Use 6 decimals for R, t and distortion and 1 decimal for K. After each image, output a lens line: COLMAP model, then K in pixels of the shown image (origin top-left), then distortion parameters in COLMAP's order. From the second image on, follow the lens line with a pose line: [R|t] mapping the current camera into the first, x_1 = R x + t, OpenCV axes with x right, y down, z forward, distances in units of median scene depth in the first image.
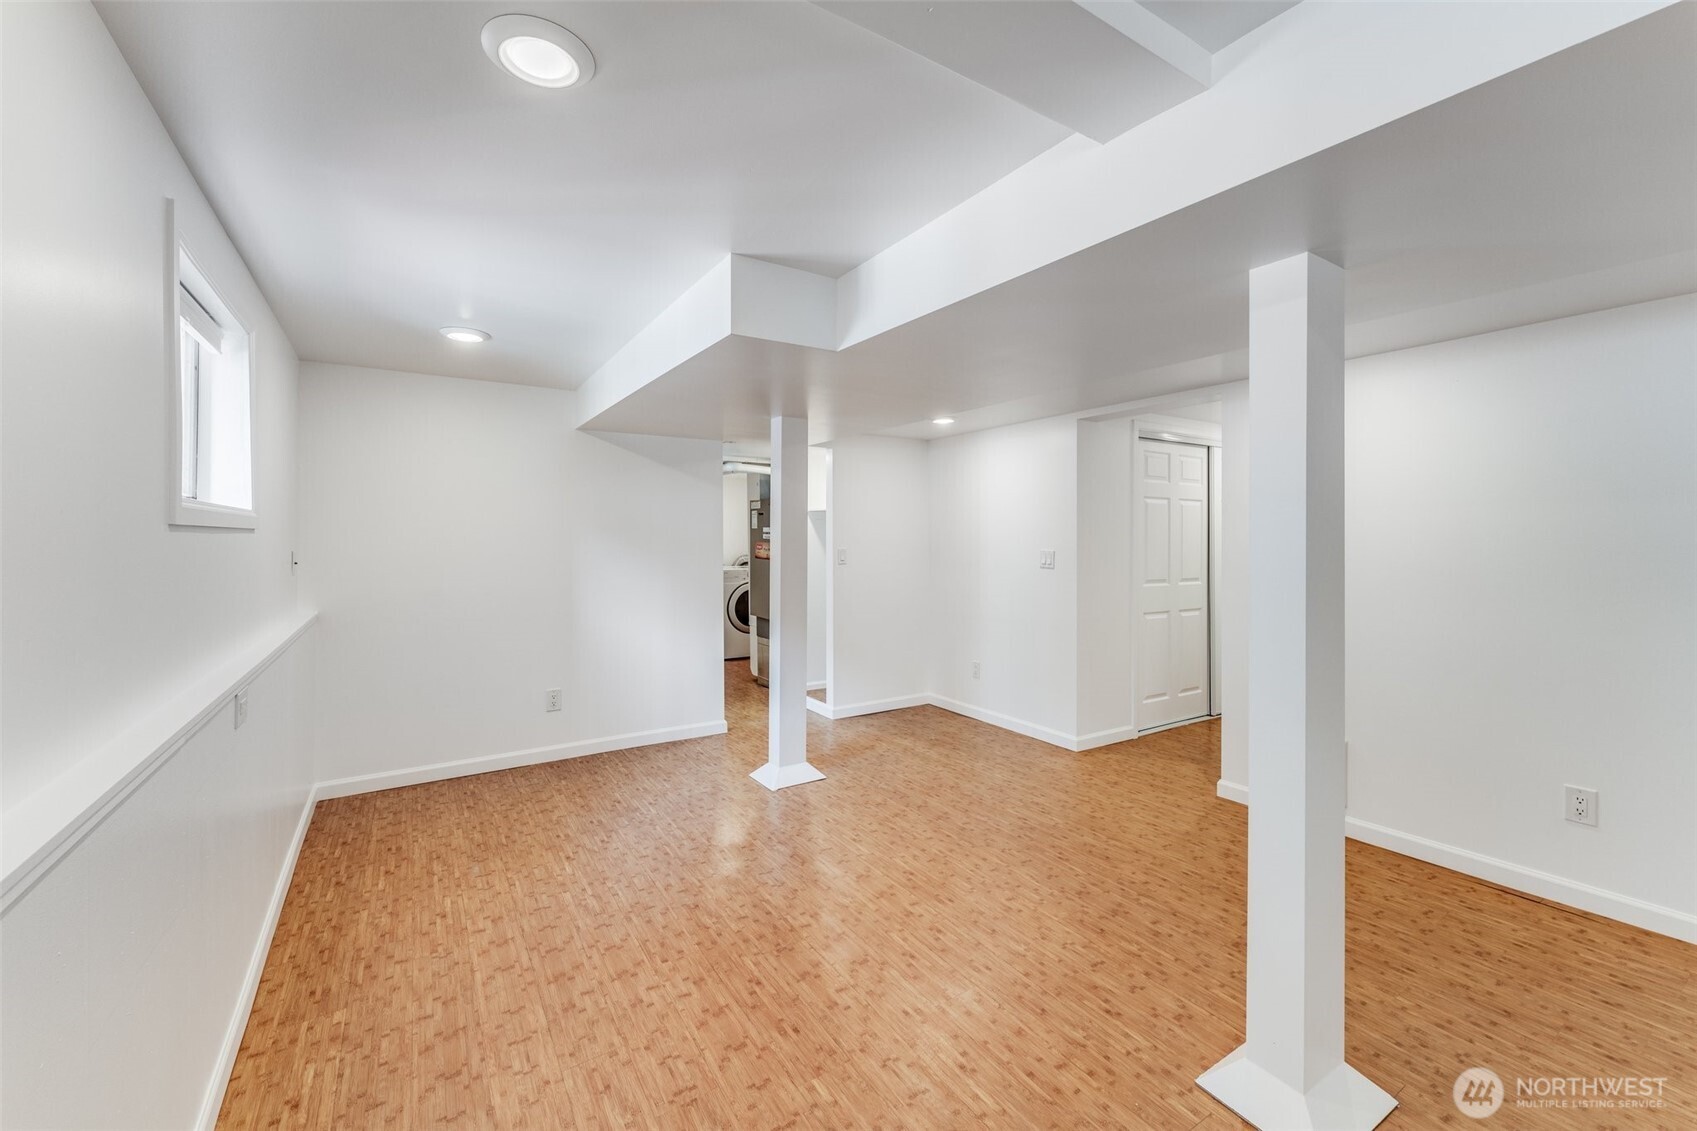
lens RADIAL K [[685.4, 0, 852.2], [0, 685.4, 535.5], [0, 0, 1]] dist [0.003213, 0.000414]
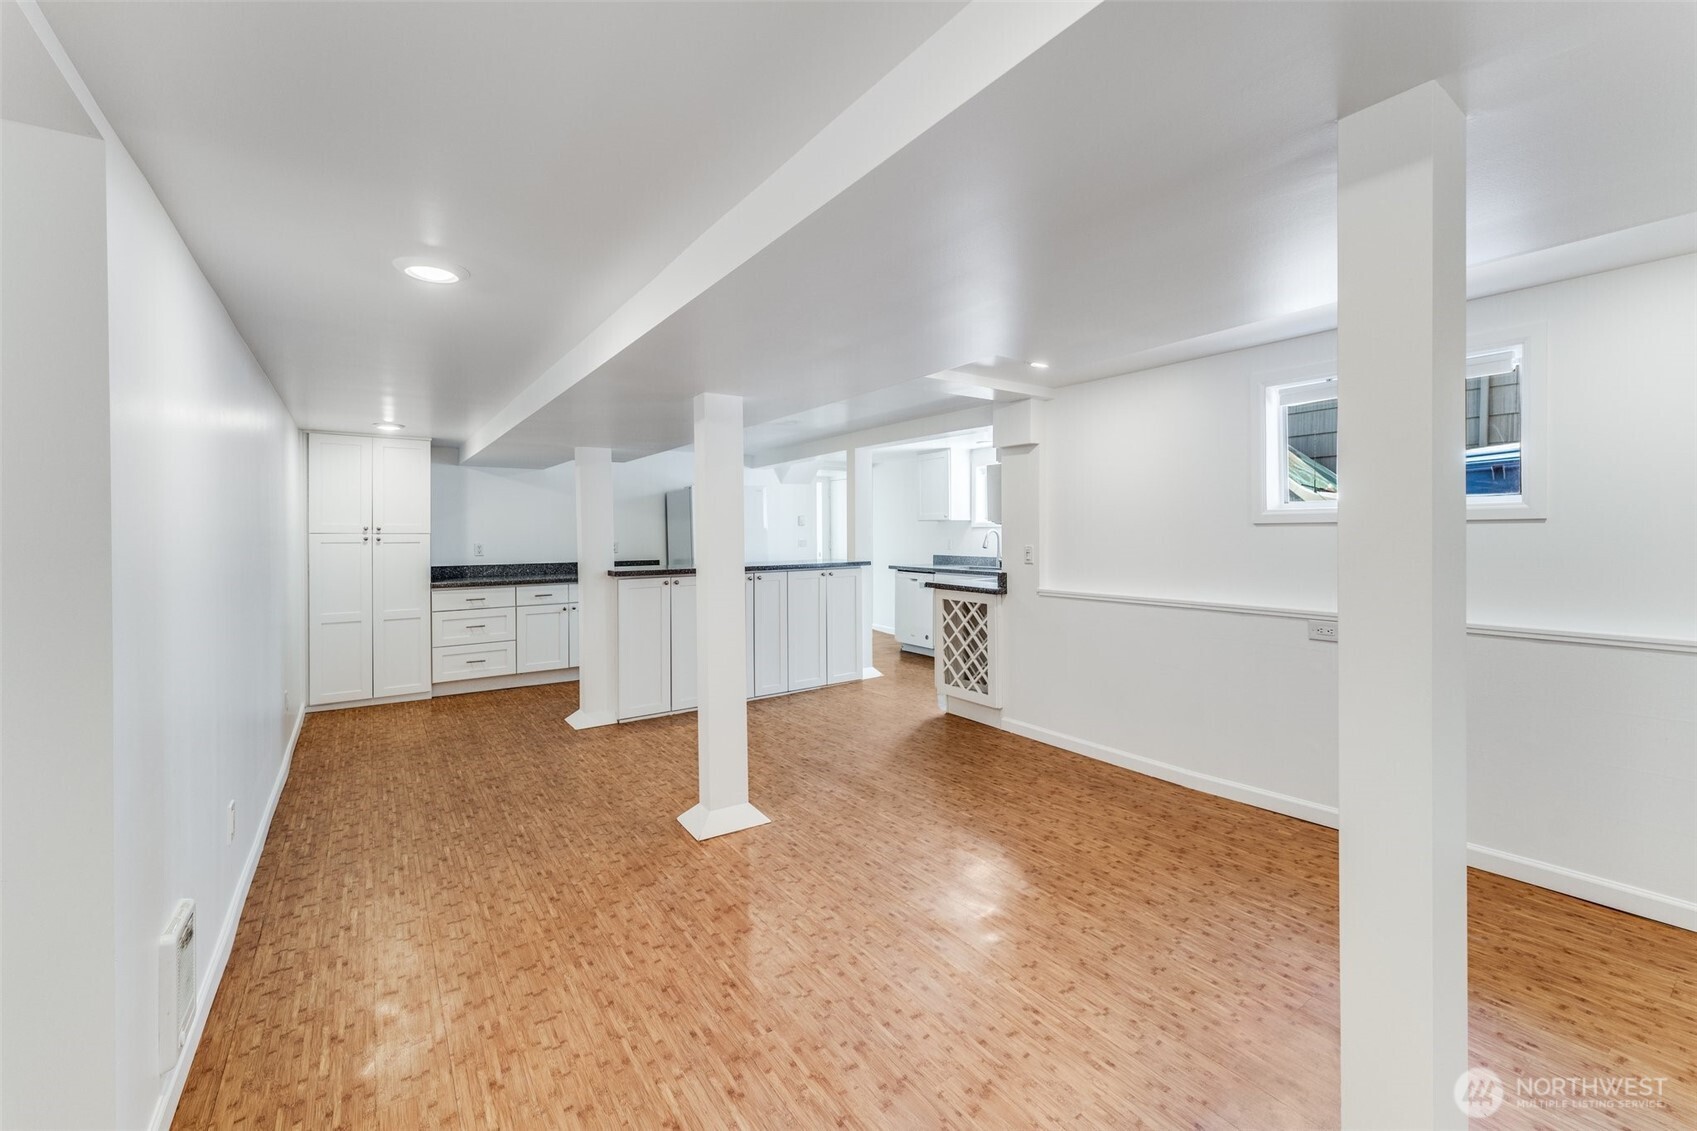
lens RADIAL K [[685.4, 0, 852.2], [0, 685.4, 535.5], [0, 0, 1]] dist [0.003213, 0.000414]
pose [[-0.999144, 0.009787, -0.040185, 0.230546], [0.009714, 0.999951, 0.002022, 0.003824], [0.040203, 0.001630, -0.999190, 1.938303]]
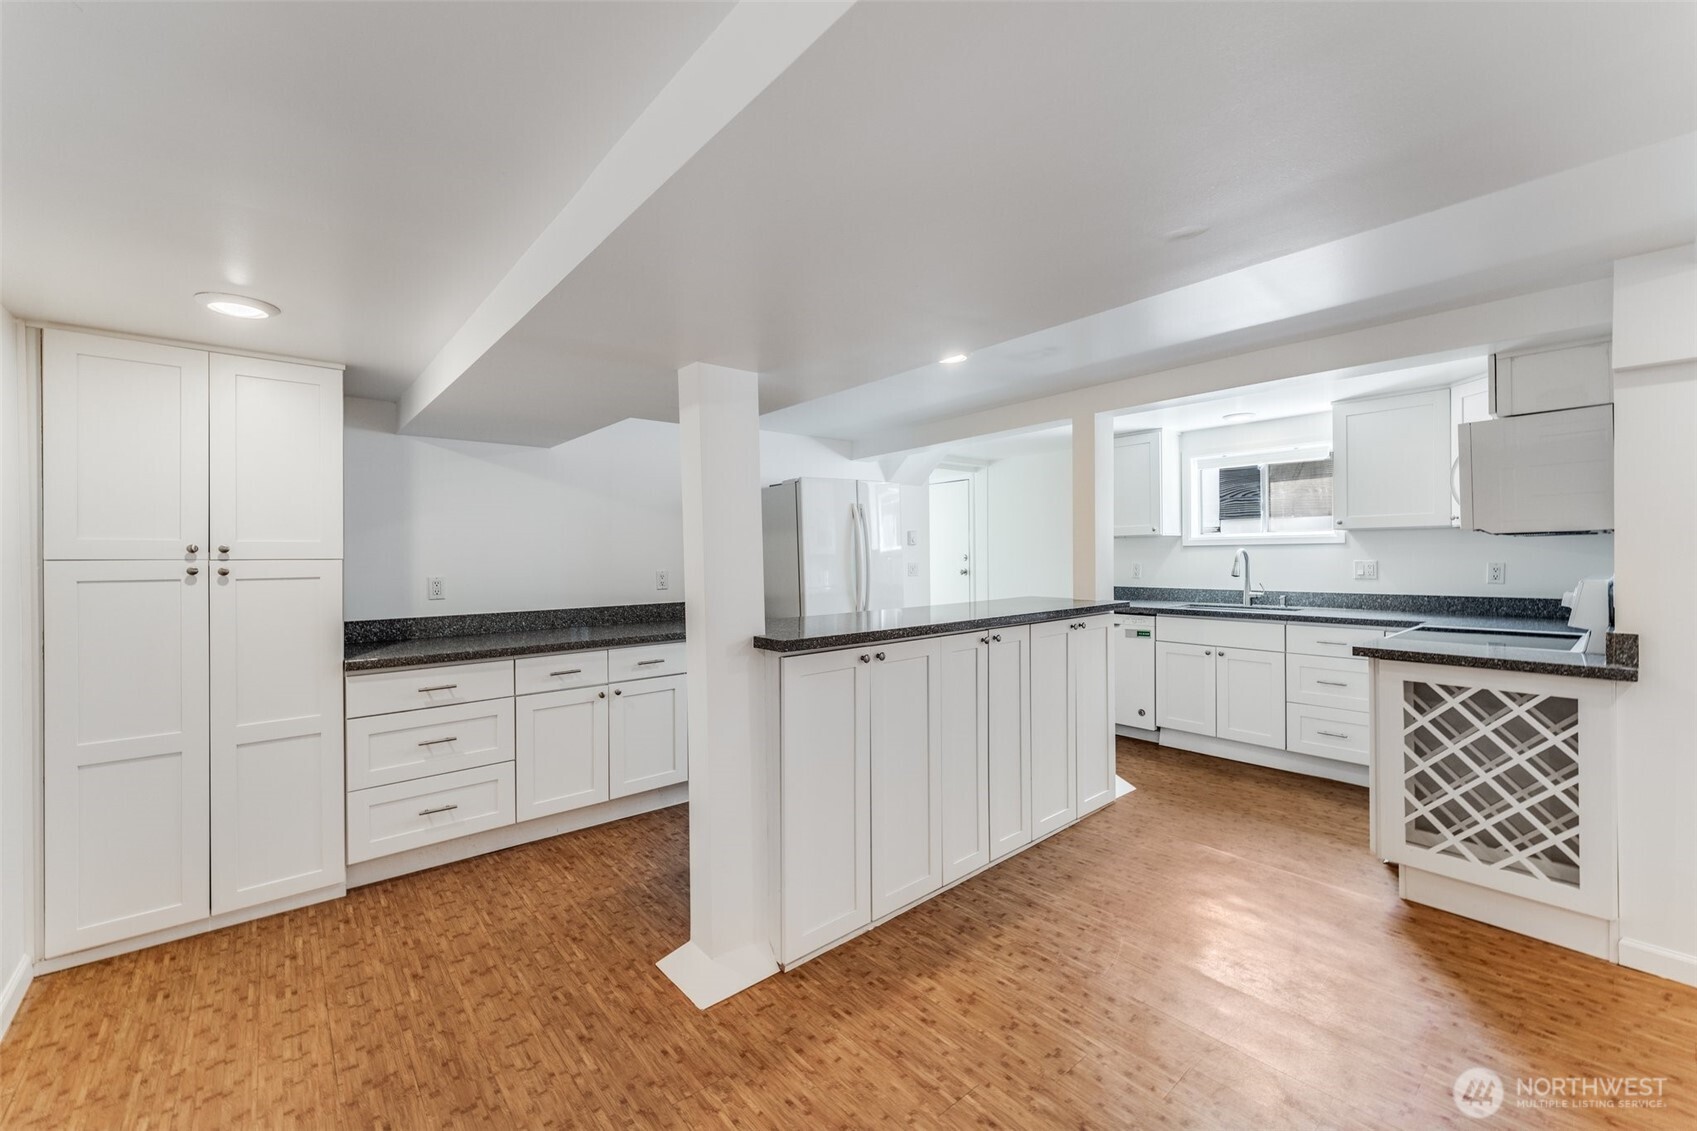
lens RADIAL K [[687.9, 0, 851.8], [0, 687.9, 546.7], [0, 0, 1]] dist [0.001947, 0.000471]
pose [[-0.990799, 0.012687, -0.134747, 0.848420], [0.014740, 0.999790, -0.014249, -0.003189], [0.134538, -0.016104, -0.990778, 0.864320]]
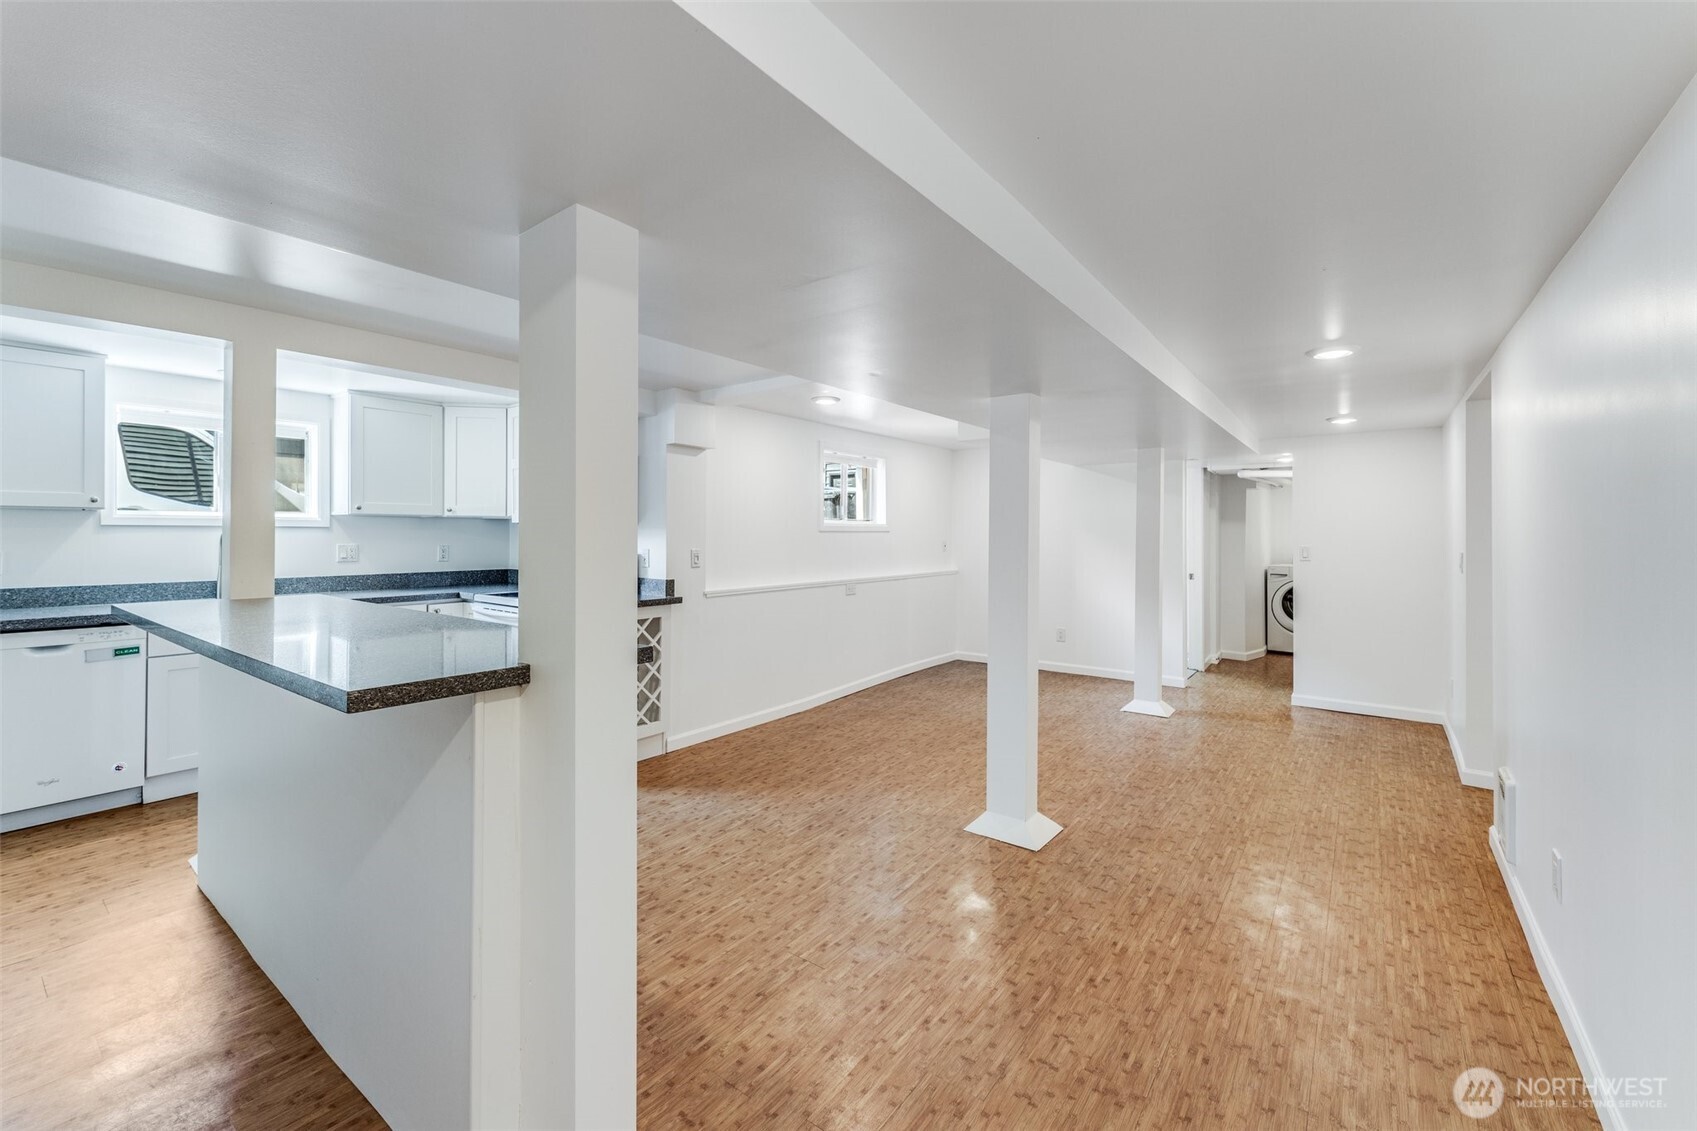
lens RADIAL K [[687.9, 0, 851.8], [0, 687.9, 546.7], [0, 0, 1]] dist [0.001947, 0.000471]
pose [[0.346140, 0.020640, -0.937956, 1.481474], [-0.000775, 0.999764, 0.021714, -0.006719], [0.938182, -0.006789, 0.346074, -0.043704]]
